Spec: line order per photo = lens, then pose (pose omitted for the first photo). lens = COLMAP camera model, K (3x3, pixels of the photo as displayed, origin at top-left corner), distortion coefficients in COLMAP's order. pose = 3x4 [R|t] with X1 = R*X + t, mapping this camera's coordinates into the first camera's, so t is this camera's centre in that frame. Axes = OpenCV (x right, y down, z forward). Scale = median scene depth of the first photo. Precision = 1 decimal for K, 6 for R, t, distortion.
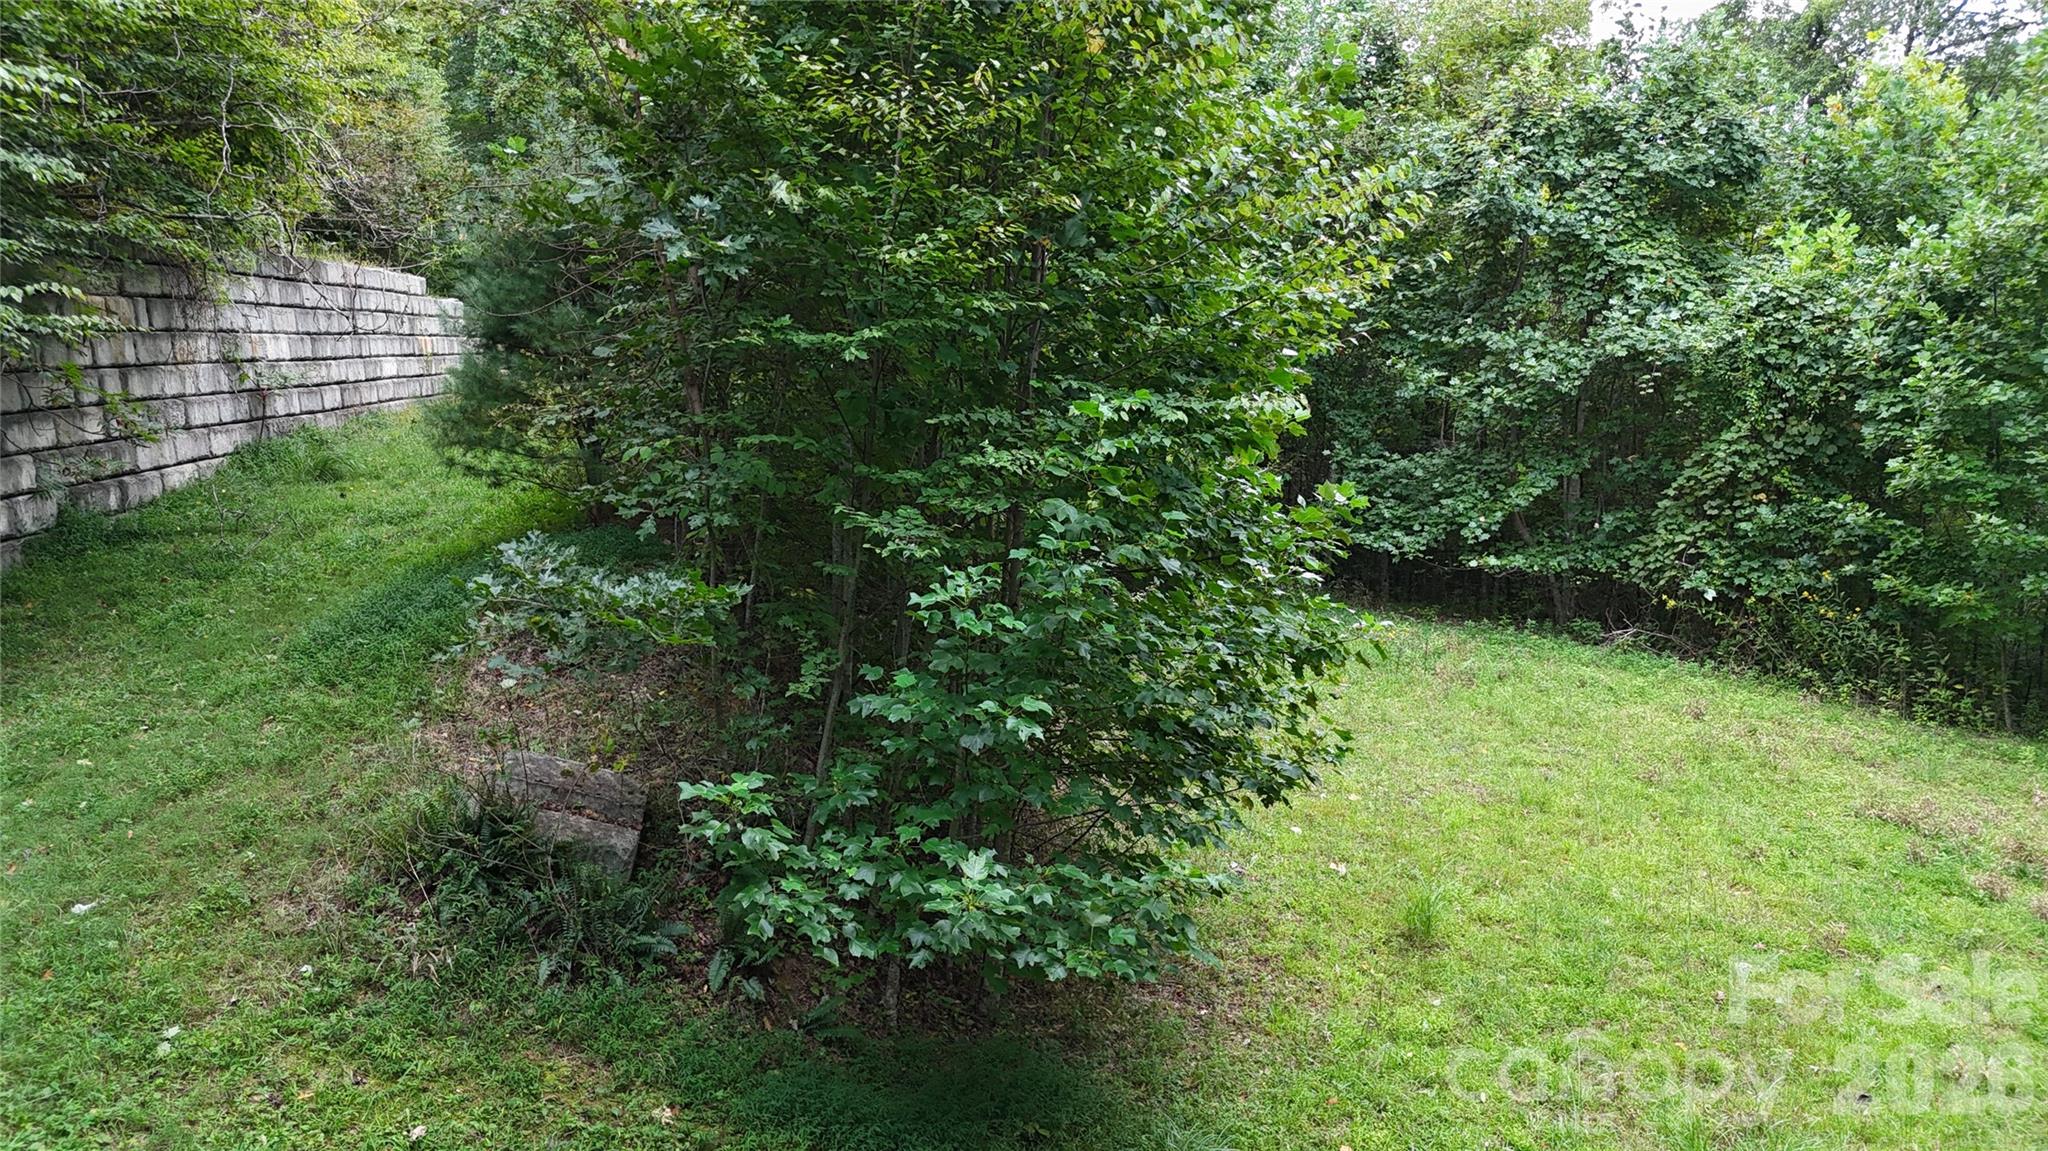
lens RADIAL K [[1533.7, 0, 1027.4], [0, 1533.7, 572.1], [0, 0, 1]] dist [0.083497, -0.063236]
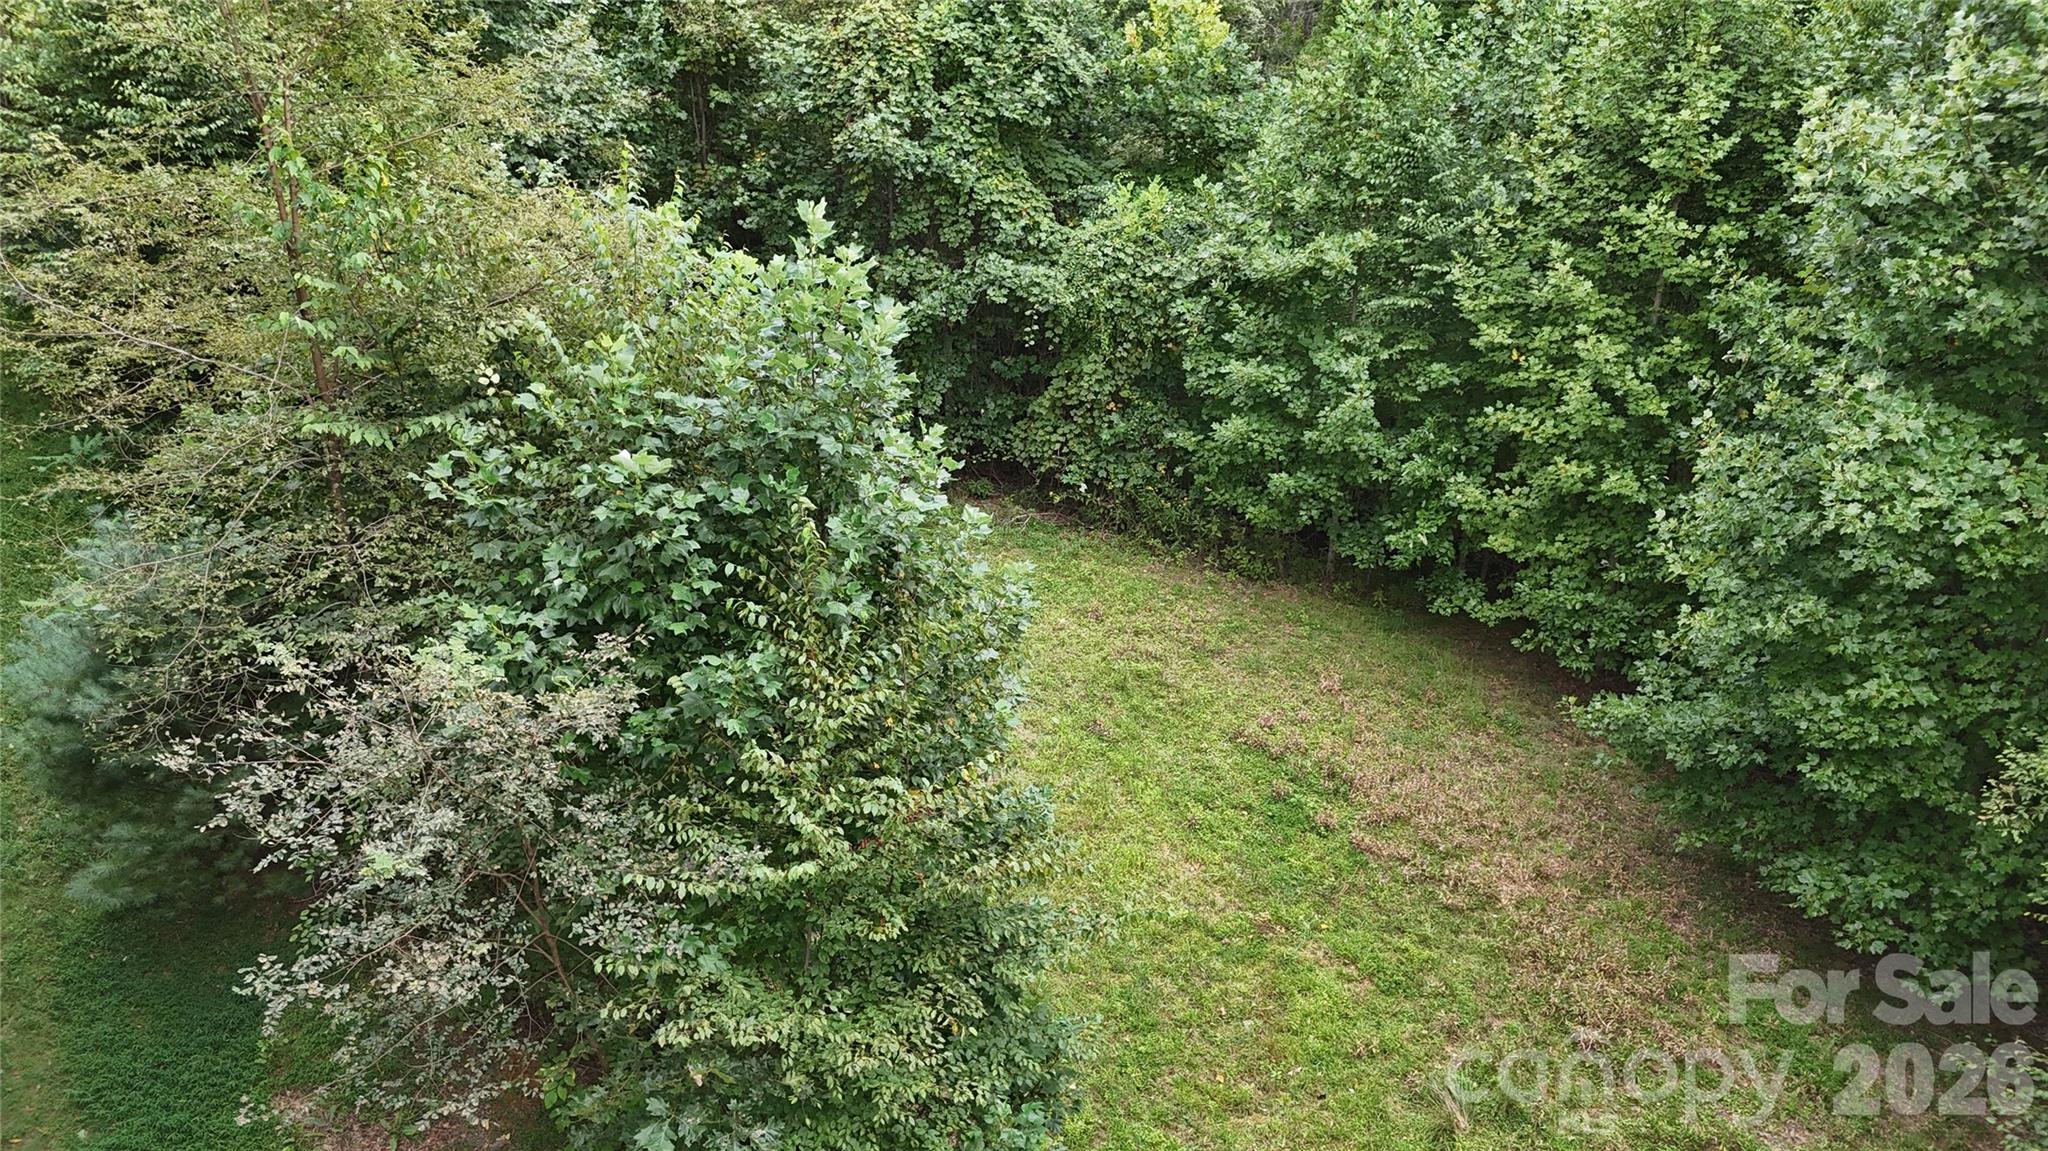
lens RADIAL K [[1533.7, 0, 1024.3], [0, 1533.7, 577.2], [0, 0, 1]] dist [0.083497, -0.063236]
pose [[0.872433, -0.247626, 0.421357, -0.232717], [0.075773, 0.920249, 0.383927, -0.621968], [-0.482823, -0.303023, 0.821620, -0.052326]]
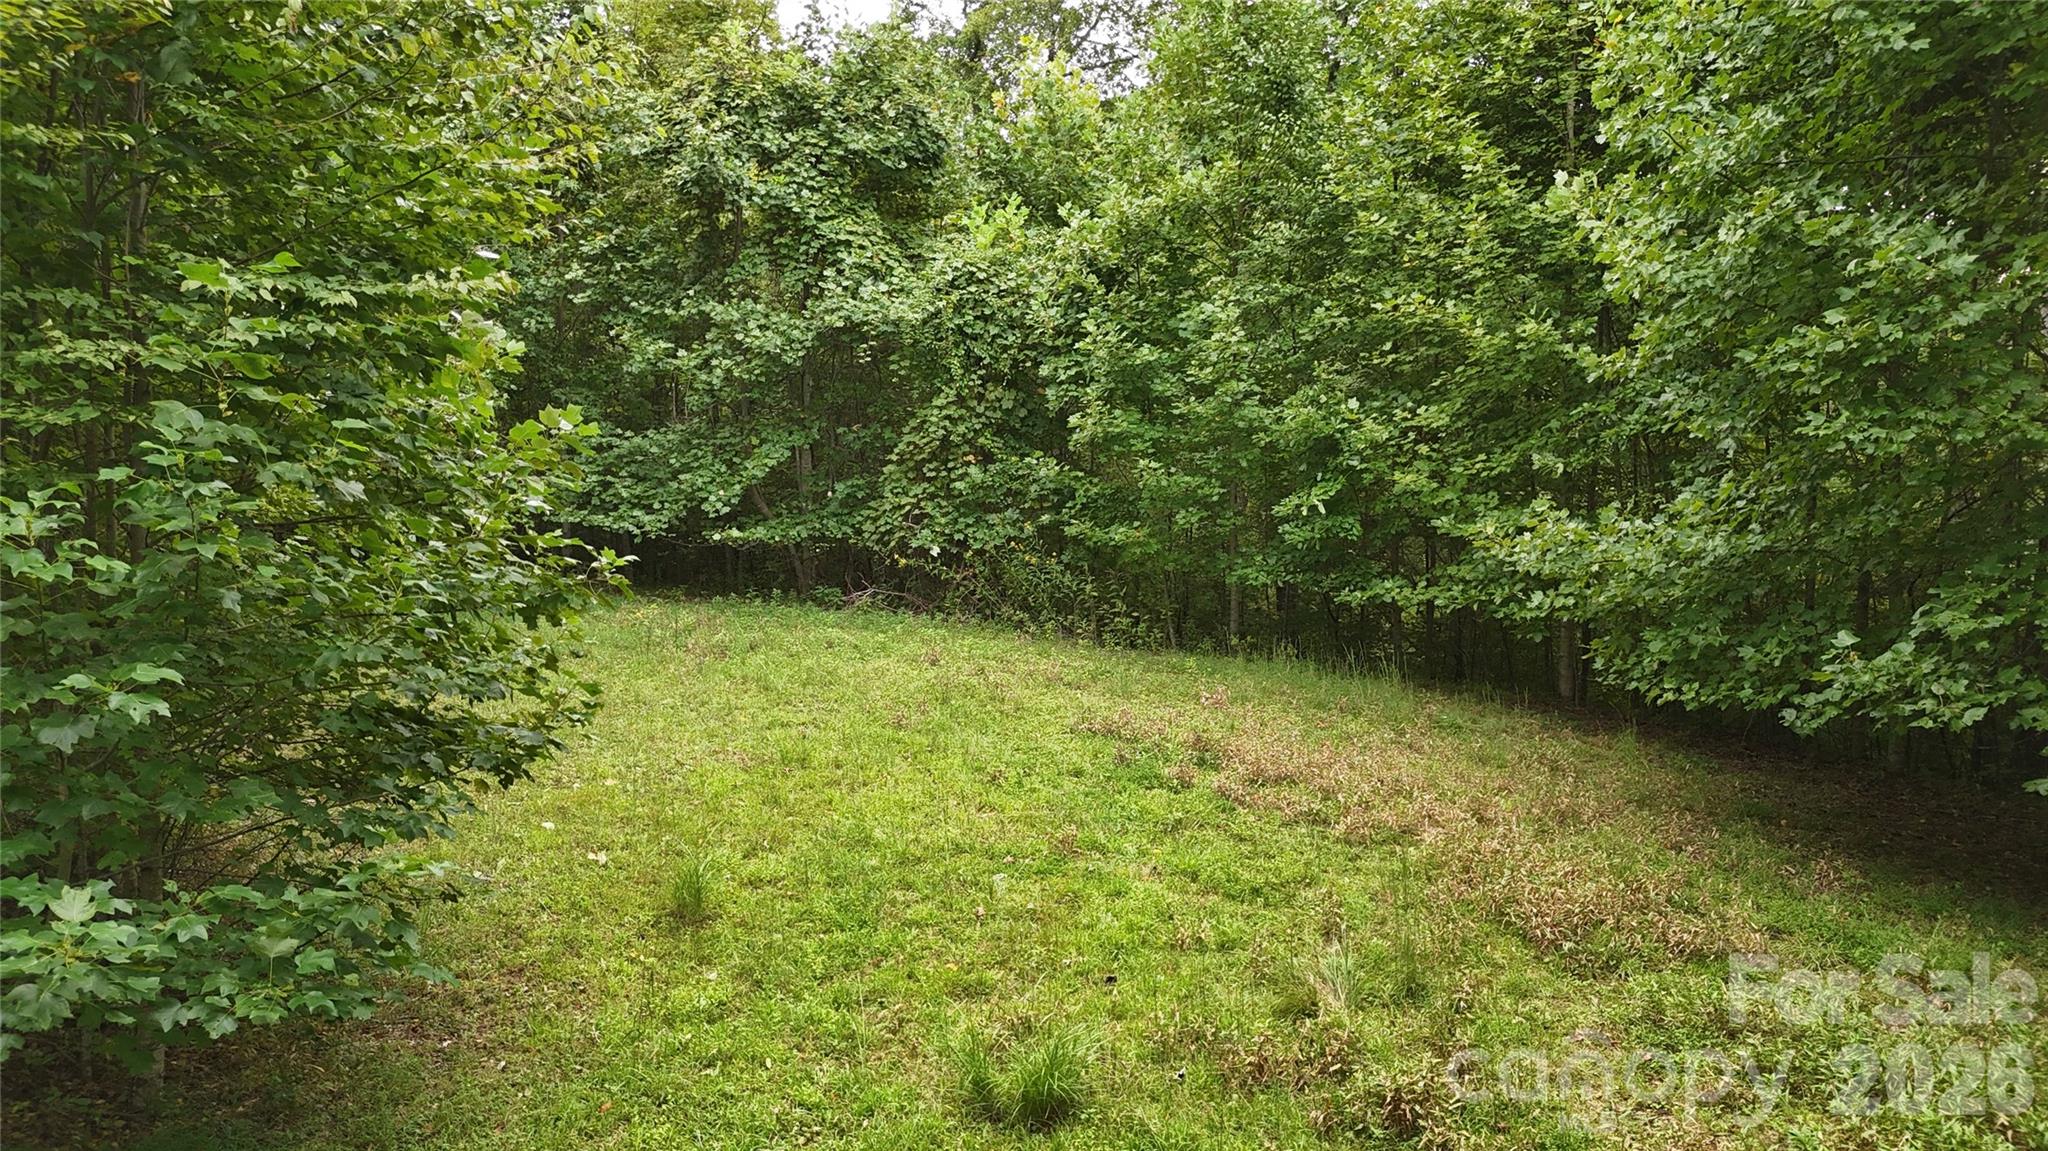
lens RADIAL K [[1533.7, 0, 1033.6], [0, 1533.7, 578.7], [0, 0, 1]] dist [0.083497, -0.063236]
pose [[0.882013, -0.073865, 0.465400, 0.013277], [0.072262, 0.997158, 0.021313, 0.024133], [-0.465652, 0.014833, 0.884844, 0.059680]]
